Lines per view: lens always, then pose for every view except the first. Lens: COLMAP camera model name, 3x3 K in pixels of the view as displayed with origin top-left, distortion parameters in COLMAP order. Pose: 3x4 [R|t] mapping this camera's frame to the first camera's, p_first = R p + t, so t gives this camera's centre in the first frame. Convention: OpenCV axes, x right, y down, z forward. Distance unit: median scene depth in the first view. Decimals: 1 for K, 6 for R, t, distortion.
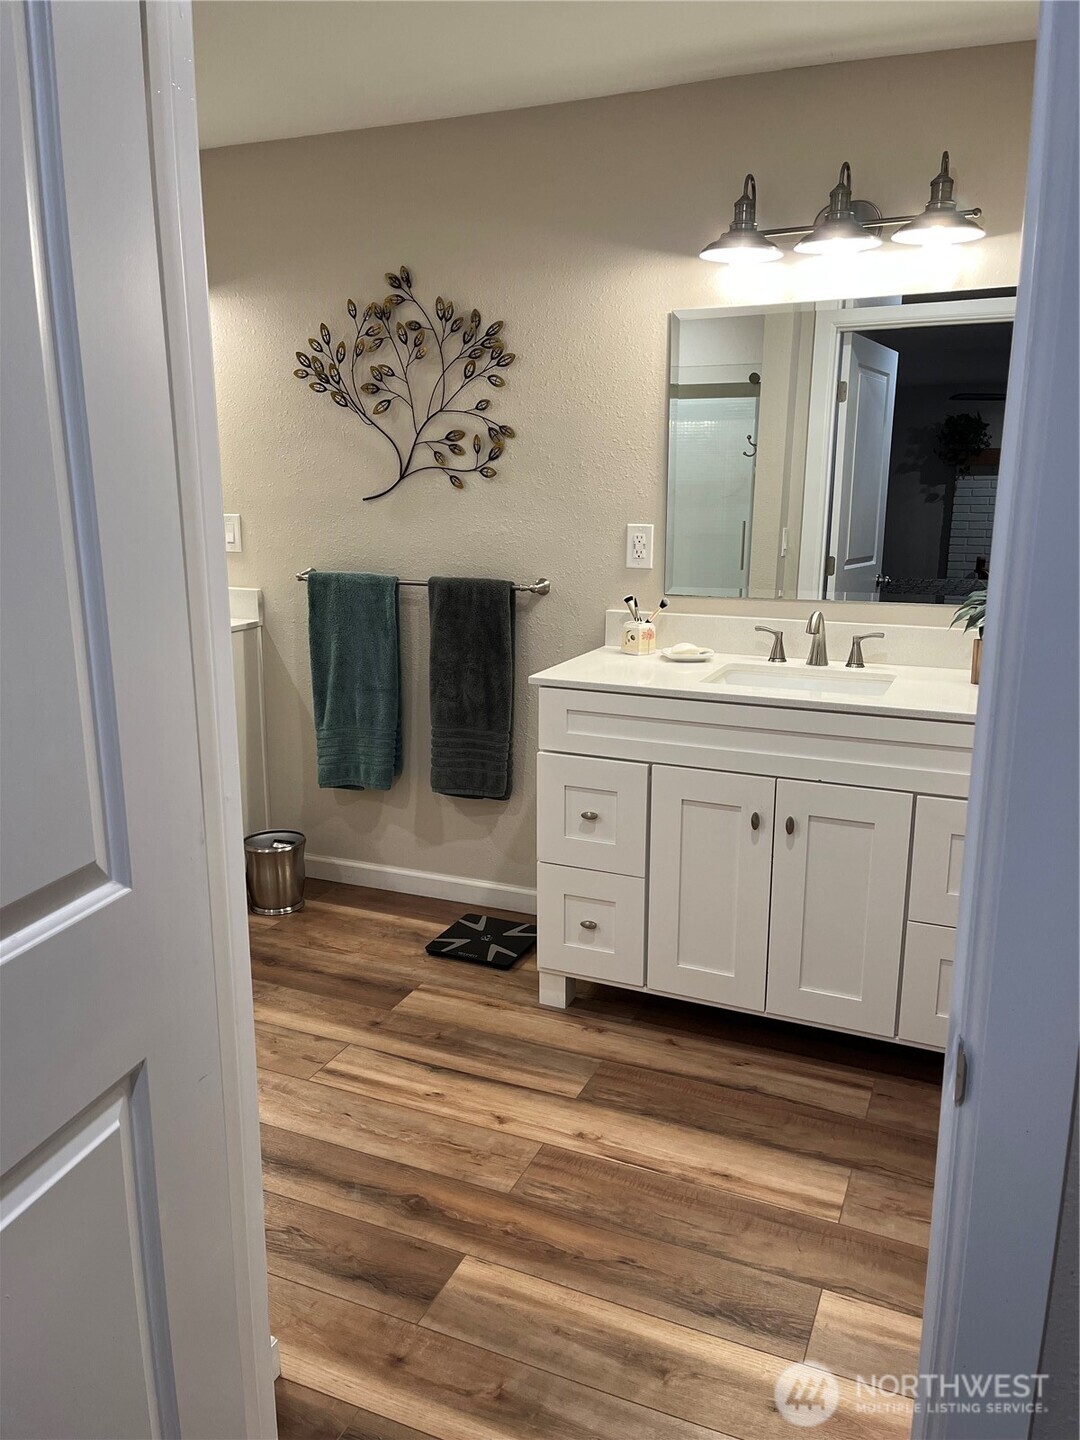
lens RADIAL K [[1075.5, 0, 540.0], [0, 1075.5, 720.0], [0, 0, 1]] dist [0.050923, -0.080629]
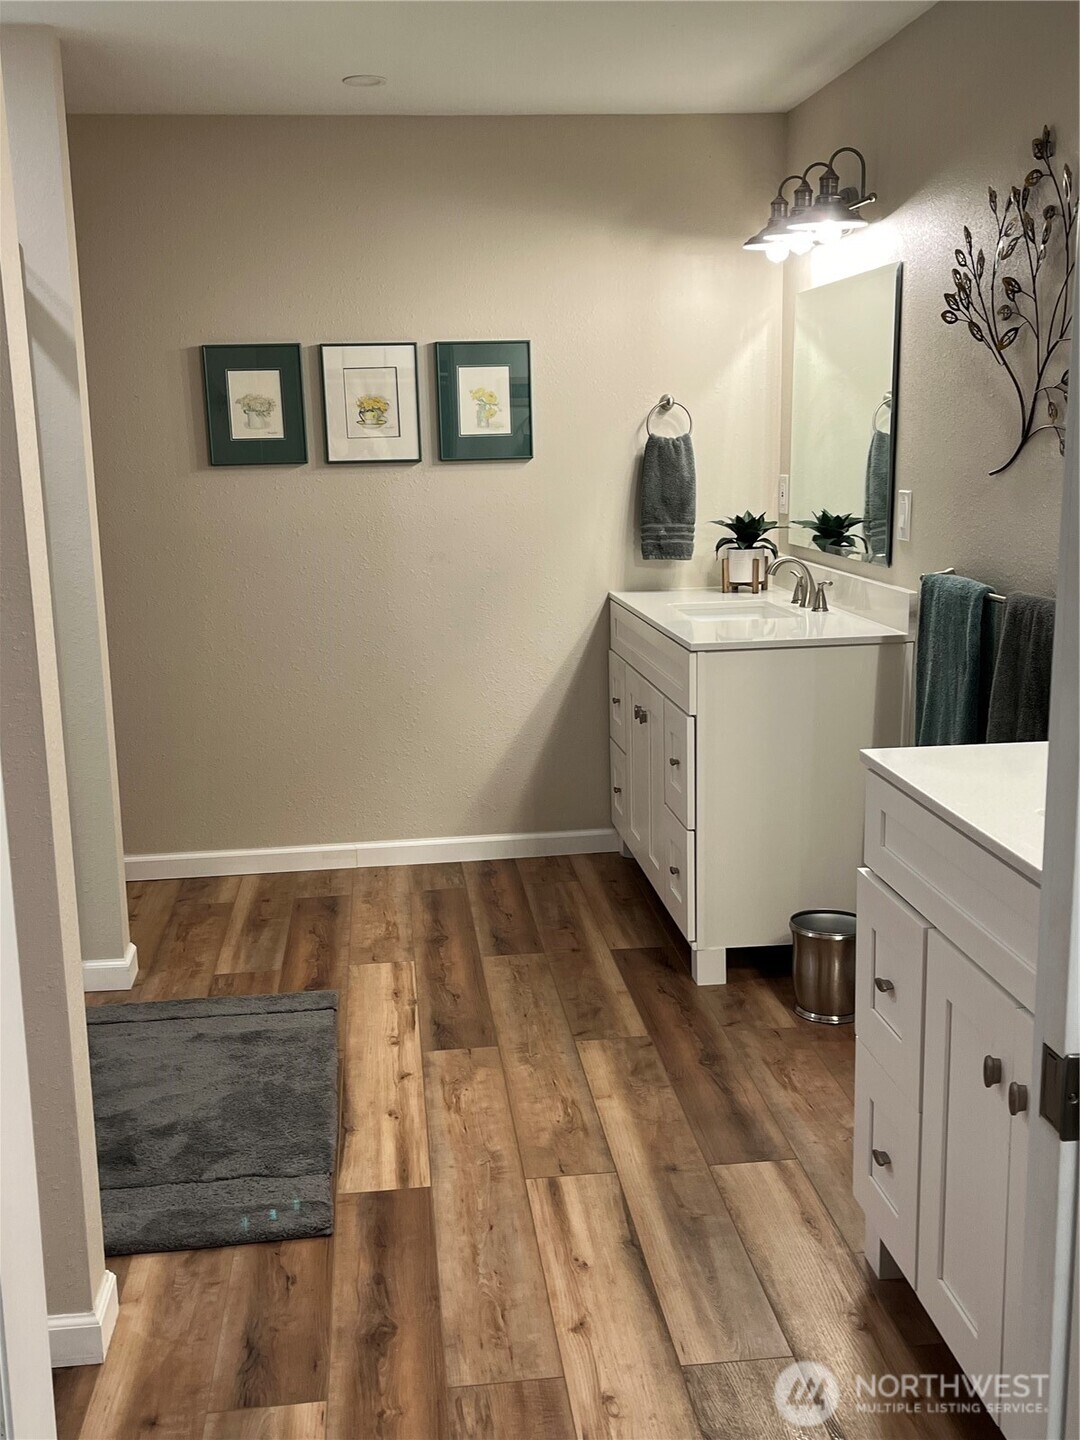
lens RADIAL K [[1464.3, 0, 540.0], [0, 1464.3, 720.0], [0, 0, 1]] dist [0.017640, 0.010812]
pose [[0.497510, 0.158066, -0.852936, 0.605347], [-0.172567, 0.981640, 0.081260, -0.091261], [0.850120, 0.106761, 0.515652, 0.346239]]
